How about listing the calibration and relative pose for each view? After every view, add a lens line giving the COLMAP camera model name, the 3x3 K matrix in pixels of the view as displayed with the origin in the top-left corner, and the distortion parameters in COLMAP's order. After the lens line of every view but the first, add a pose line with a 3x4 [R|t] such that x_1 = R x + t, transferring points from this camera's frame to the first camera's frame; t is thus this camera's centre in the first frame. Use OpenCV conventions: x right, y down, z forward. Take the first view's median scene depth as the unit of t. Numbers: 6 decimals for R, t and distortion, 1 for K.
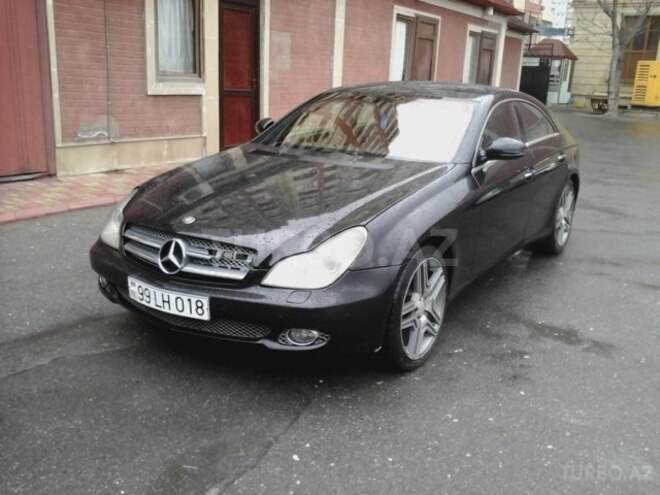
lens RADIAL K [[628.0, 0, 333.5], [0, 628.0, 251.6], [0, 0, 1]] dist [0.012997, 0.000000]
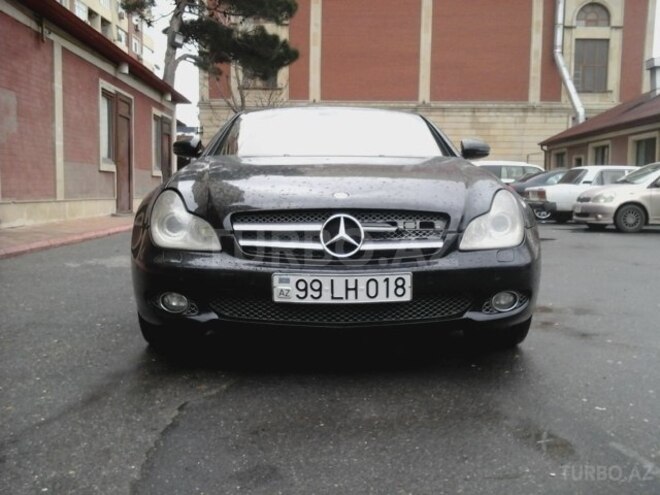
lens RADIAL K [[628.0, 0, 329.8], [0, 628.0, 240.4], [0, 0, 1]] dist [0.012997, 0.000000]
pose [[0.835790, -0.078887, 0.543352, -0.709321], [0.170093, 0.978140, -0.119627, 0.107639], [-0.522037, 0.192403, 0.830938, 0.325722]]
